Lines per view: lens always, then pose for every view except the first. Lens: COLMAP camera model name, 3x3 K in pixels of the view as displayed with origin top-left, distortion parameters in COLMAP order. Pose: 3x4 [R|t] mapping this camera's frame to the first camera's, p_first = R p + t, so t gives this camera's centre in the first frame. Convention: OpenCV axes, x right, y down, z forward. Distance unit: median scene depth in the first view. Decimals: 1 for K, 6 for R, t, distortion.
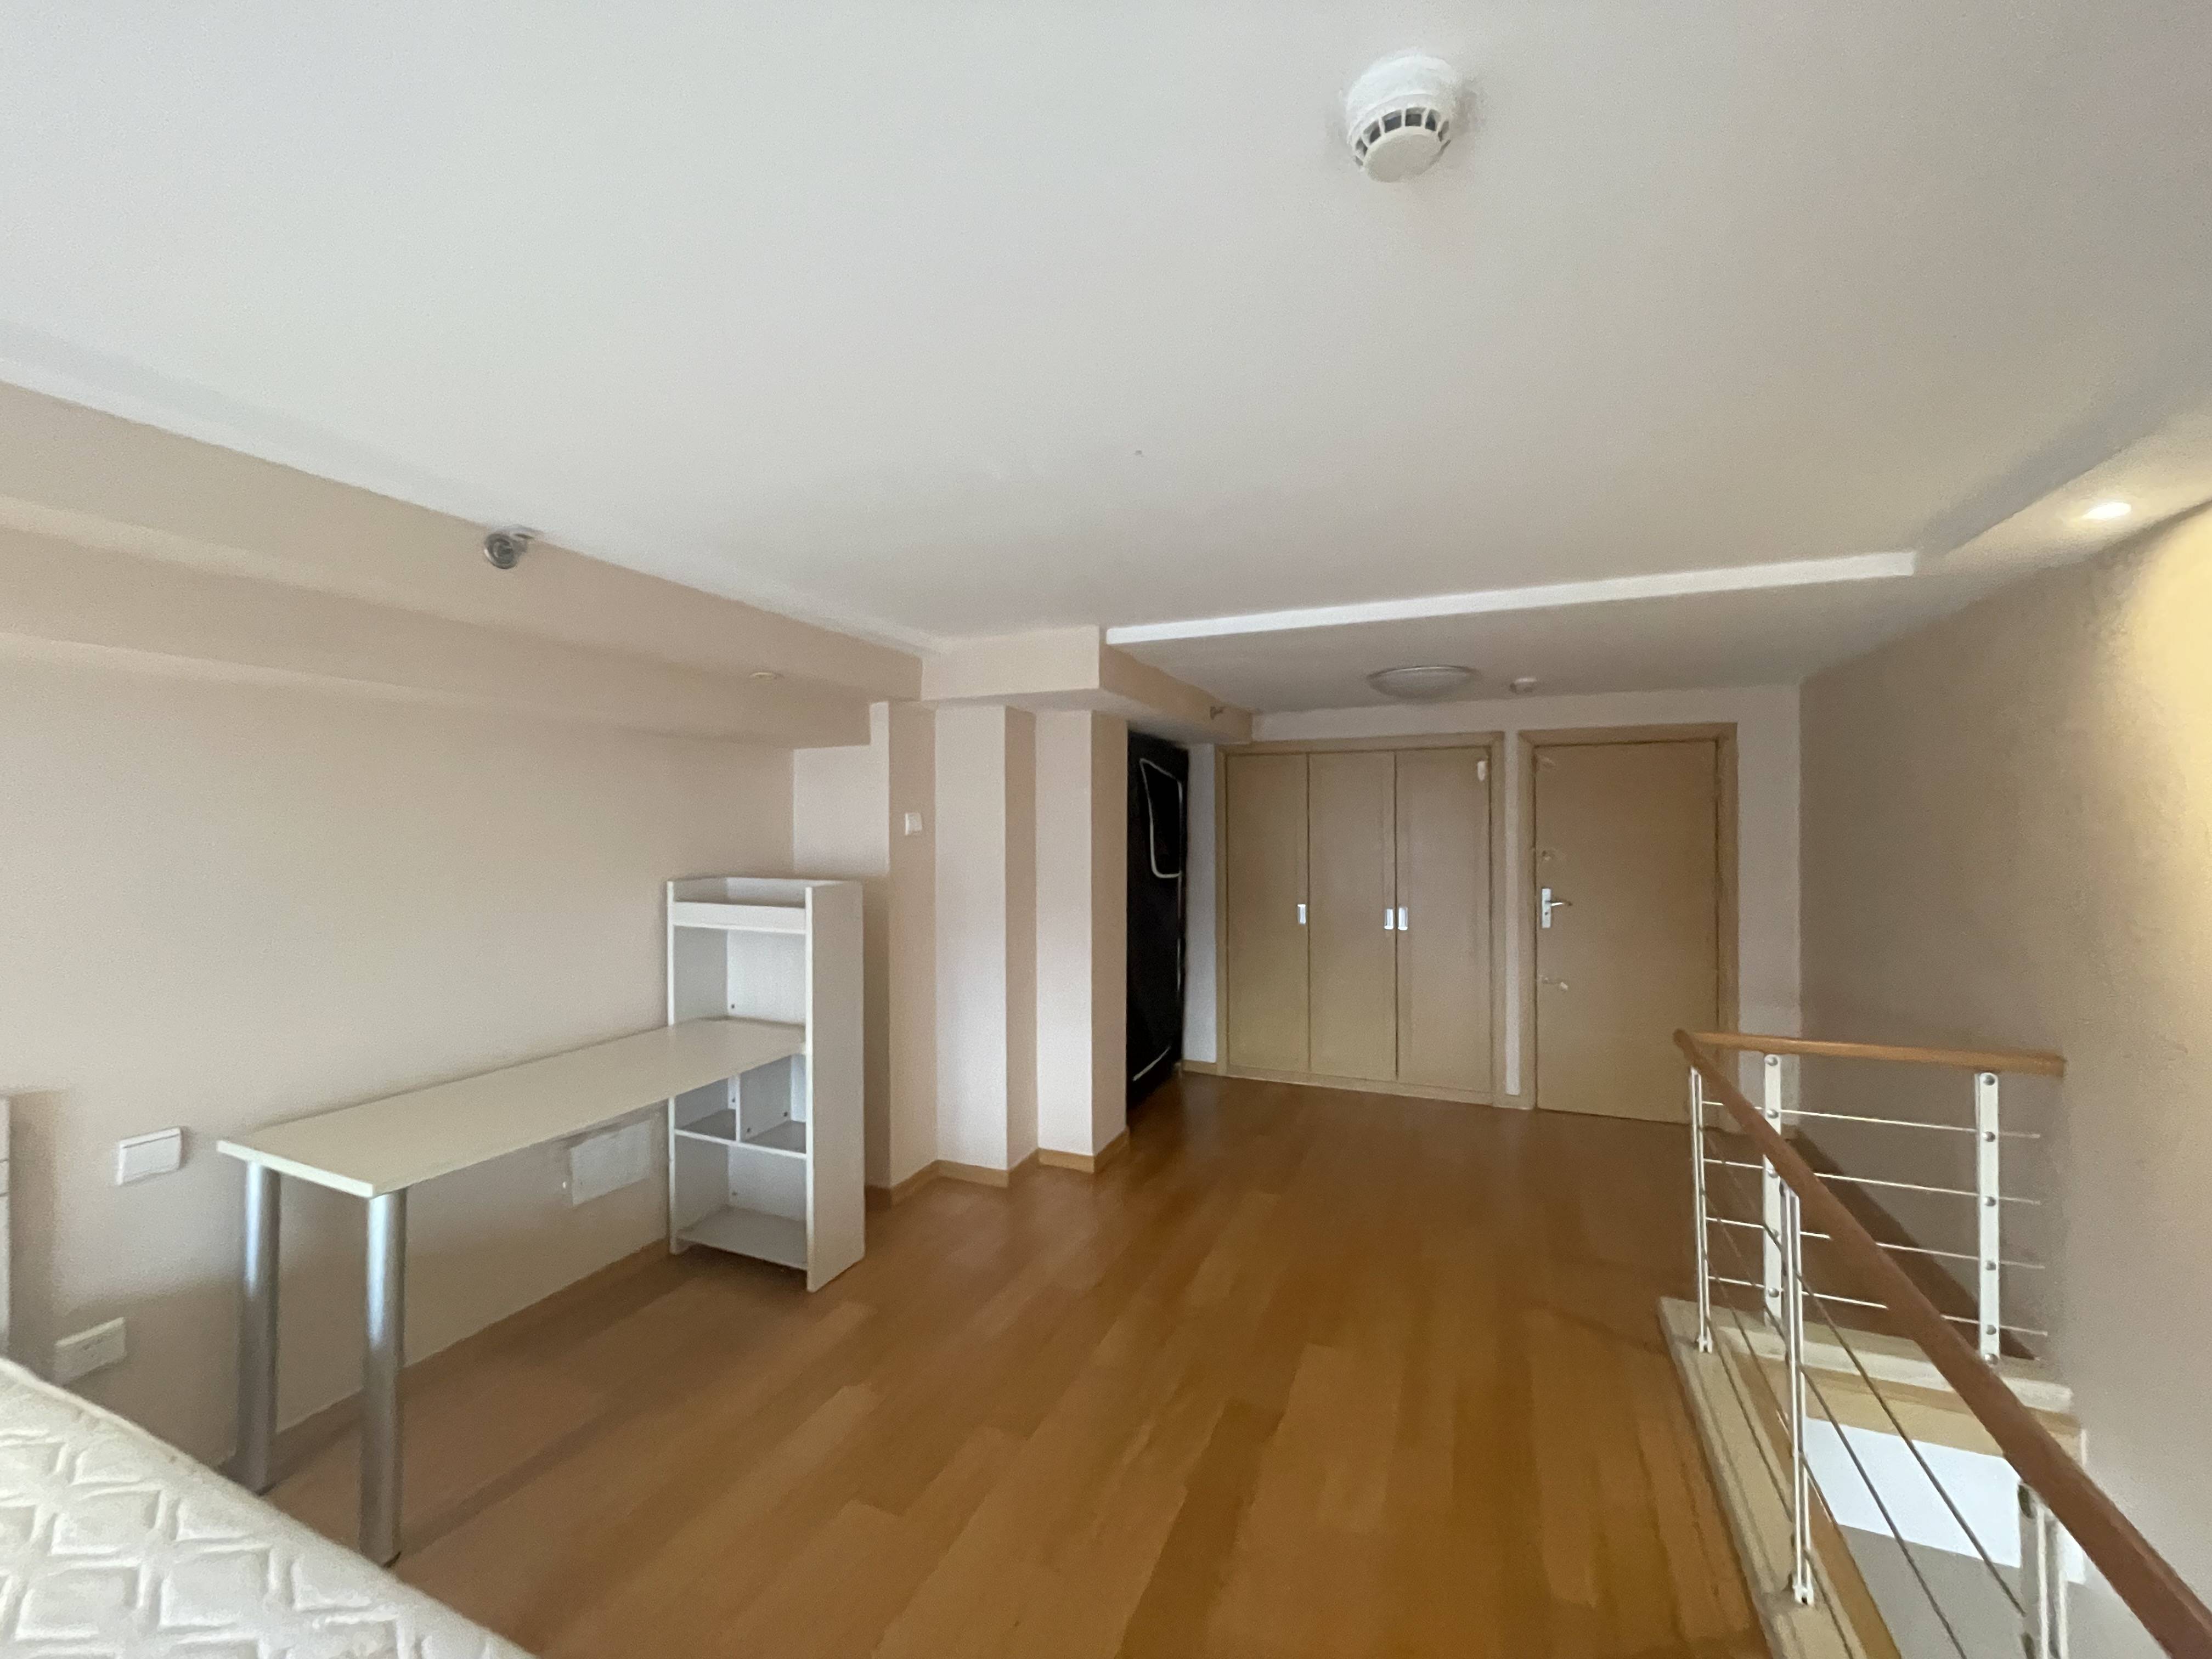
lens RADIAL K [[894.6, 0, 1106.0], [0, 894.6, 829.5], [0, 0, 1]] dist [0.000056, -0.000474]
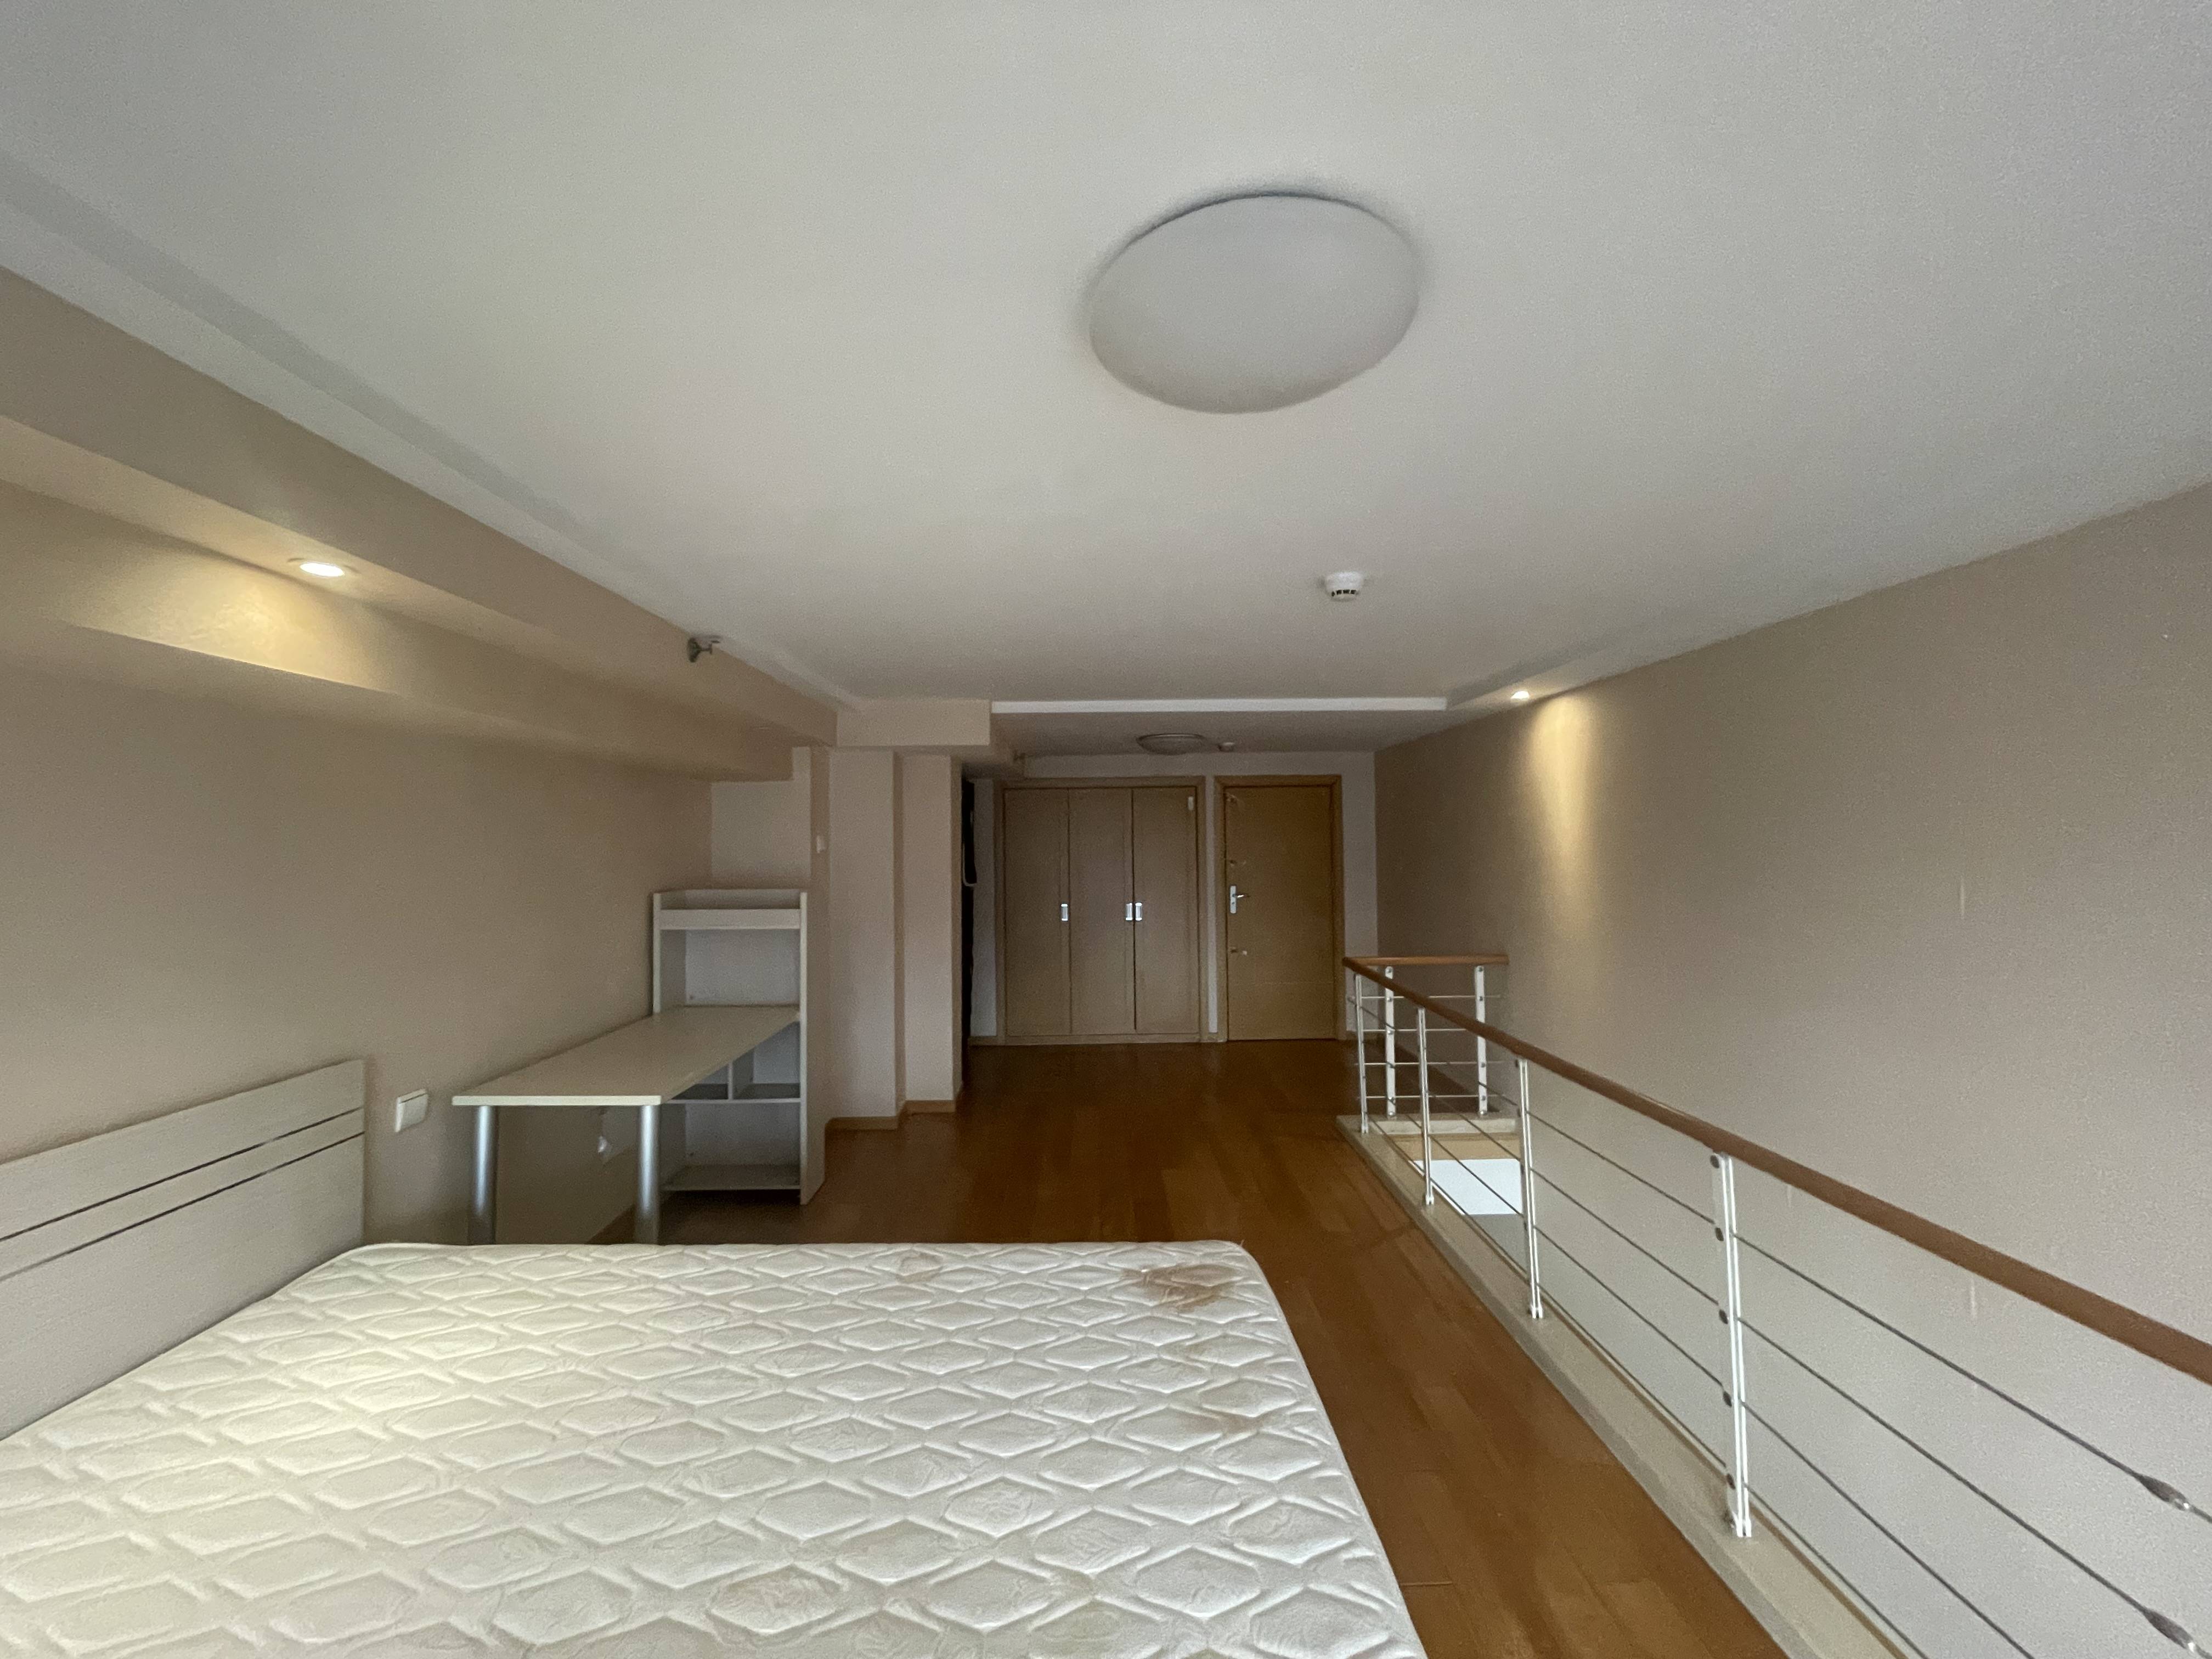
lens RADIAL K [[894.6, 0, 1106.0], [0, 894.6, 829.5], [0, 0, 1]] dist [0.000056, -0.000474]
pose [[0.912220, -0.001488, 0.409698, -0.337486], [0.010673, 0.999740, -0.020133, 0.002456], [-0.409562, 0.022739, 0.911999, -0.275098]]
